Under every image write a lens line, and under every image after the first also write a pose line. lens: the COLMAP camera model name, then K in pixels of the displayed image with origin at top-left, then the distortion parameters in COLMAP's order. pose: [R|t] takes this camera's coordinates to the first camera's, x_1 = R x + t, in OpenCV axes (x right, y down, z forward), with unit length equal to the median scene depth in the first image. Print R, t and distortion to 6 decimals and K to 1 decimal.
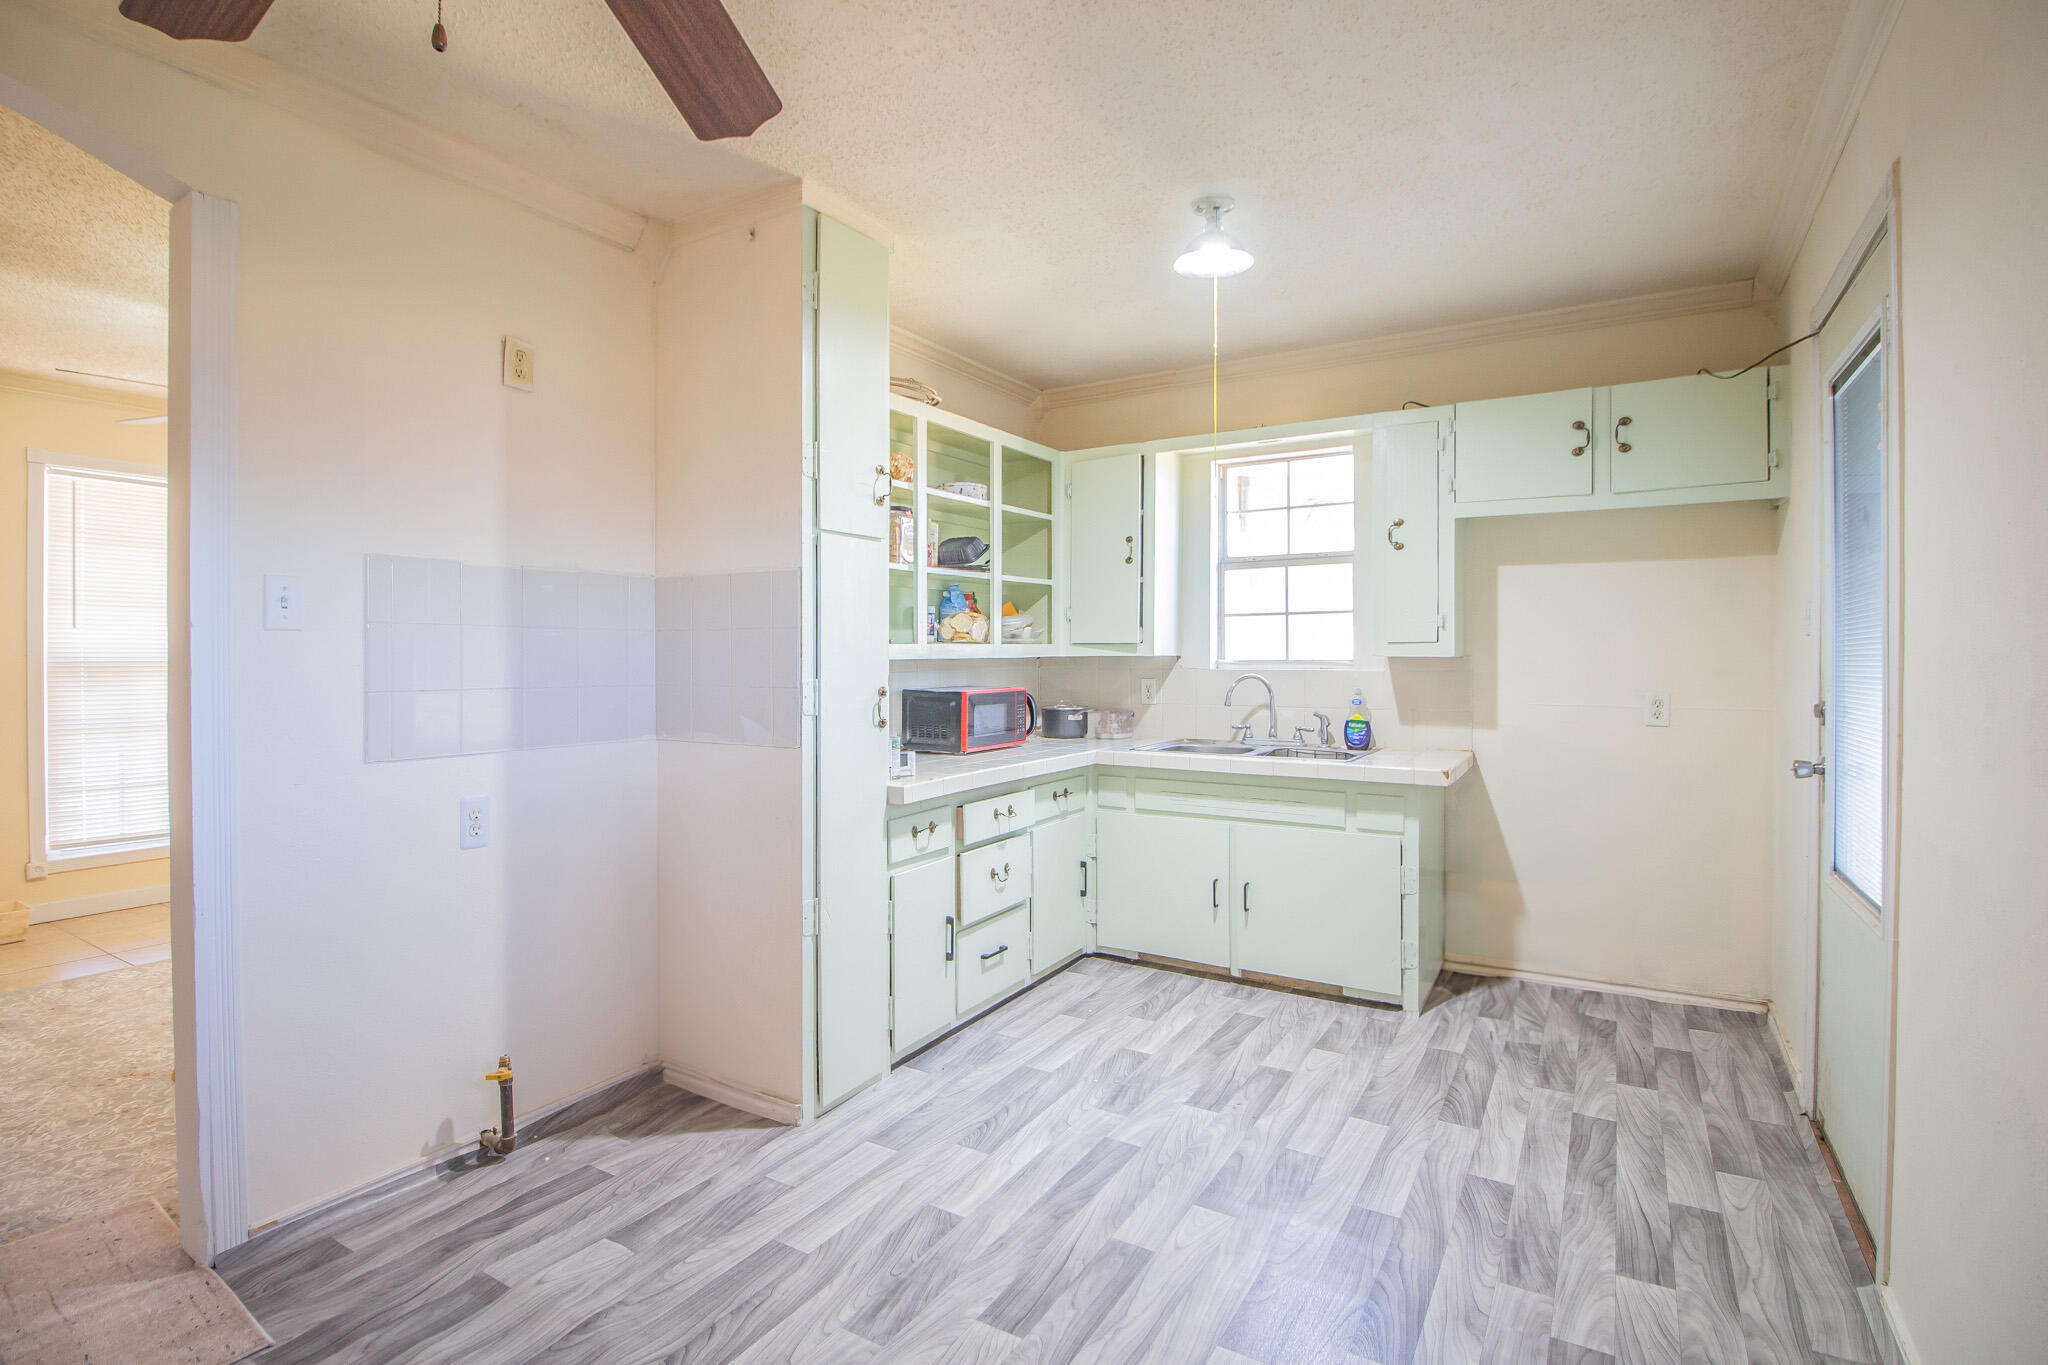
lens RADIAL K [[959.5, 0, 1022.1], [0, 959.5, 725.8], [0, 0, 1]] dist [-0.028851, -0.000155]
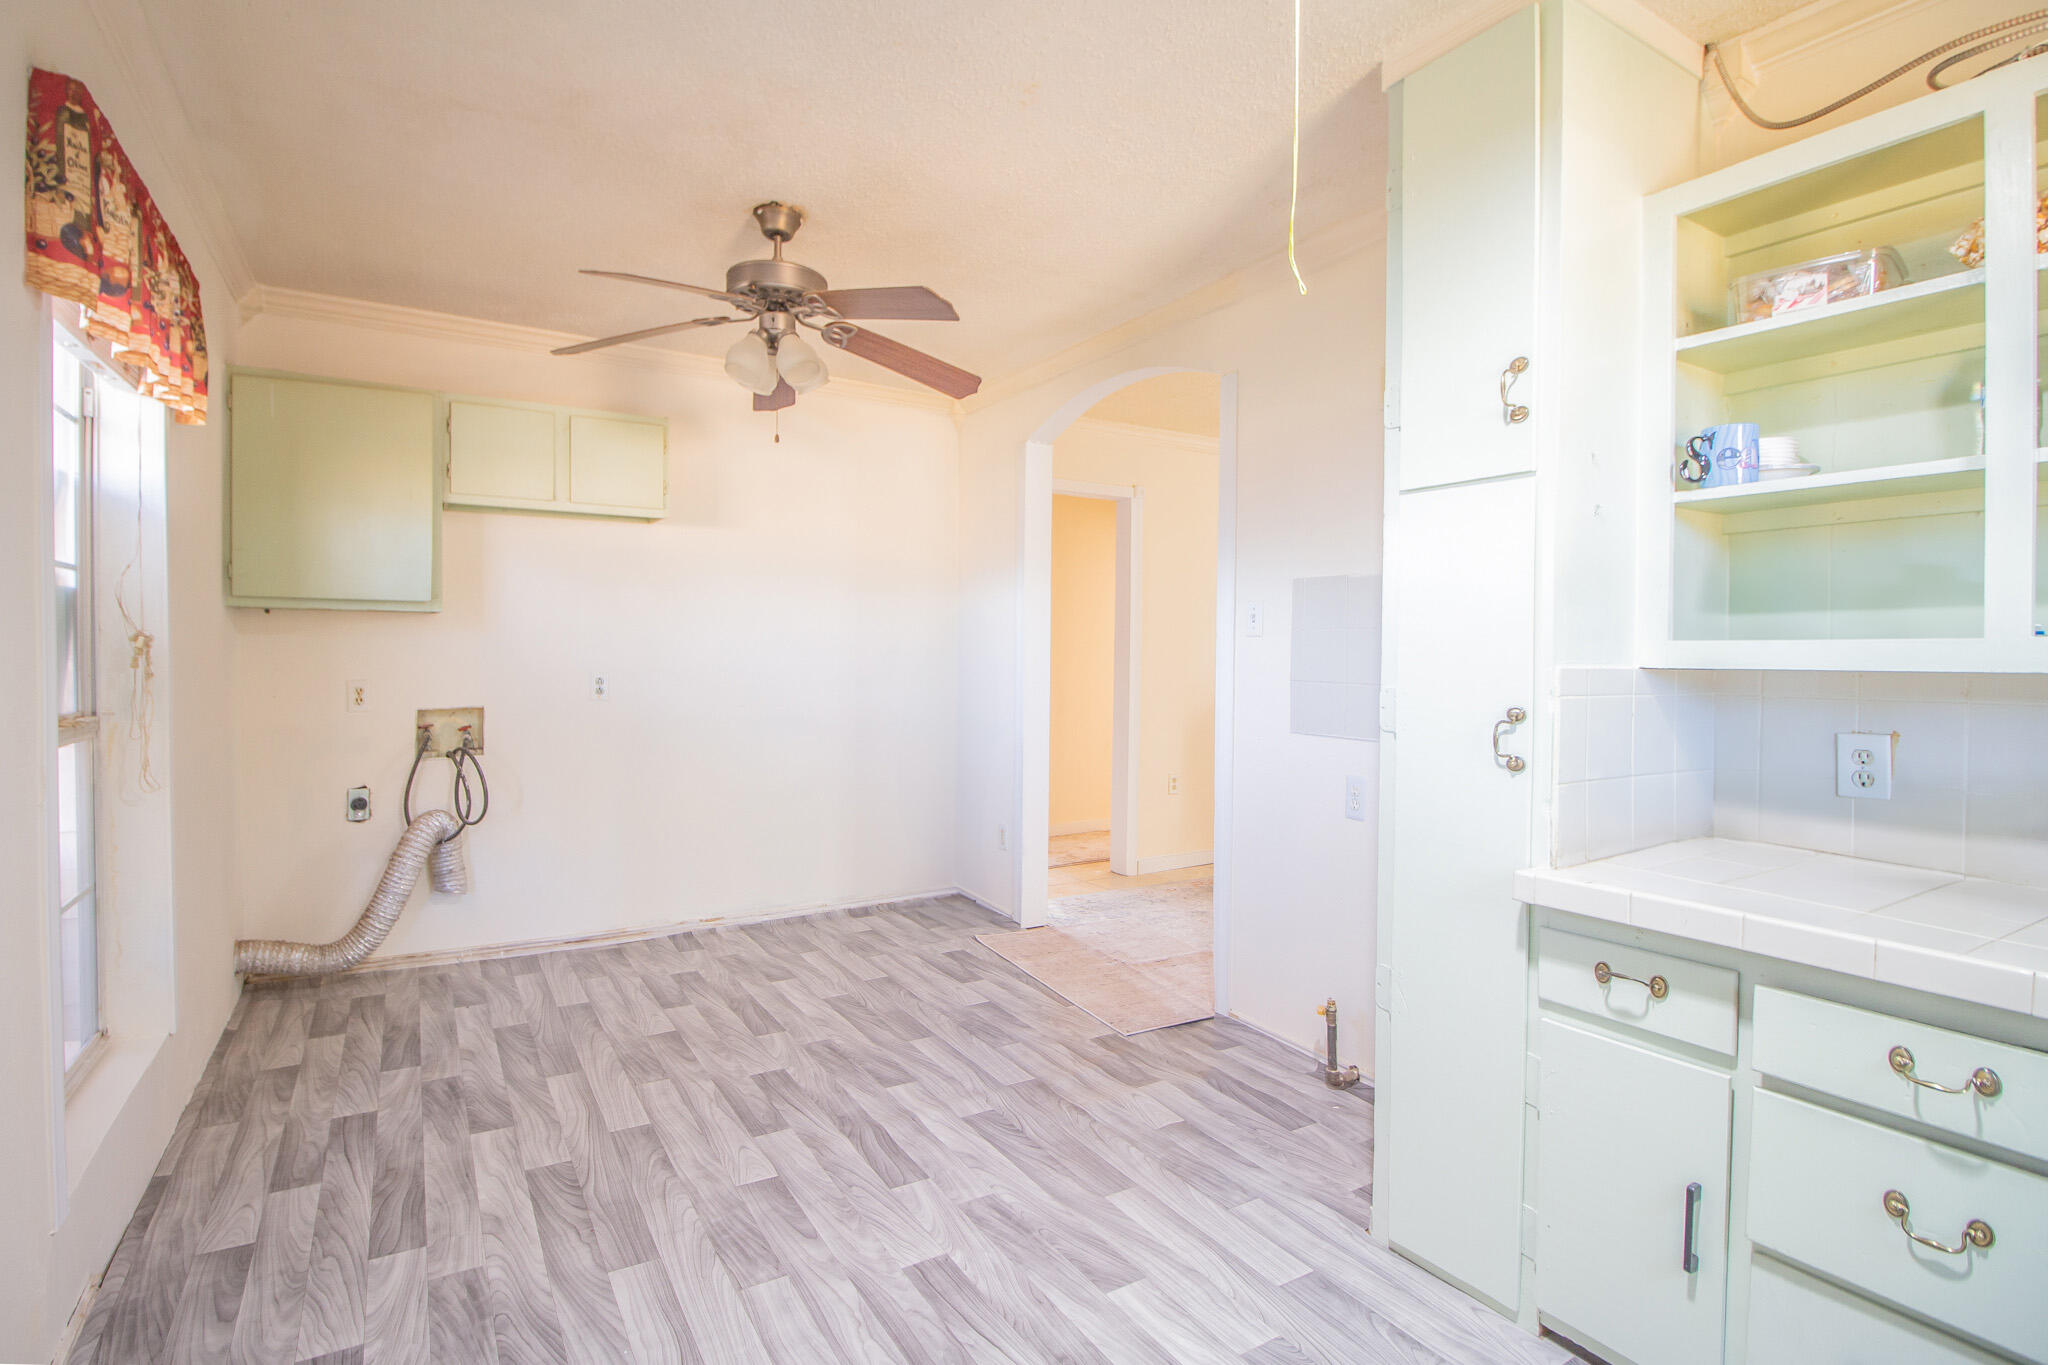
lens RADIAL K [[994.4, 0, 1019.9], [0, 994.4, 643.0], [0, 0, 1]] dist [-0.016972, -0.000637]
pose [[-0.446291, -0.006633, -0.894863, 1.140181], [-0.082606, 0.996008, 0.033815, -0.154216], [0.891067, 0.089013, -0.445057, 1.830818]]
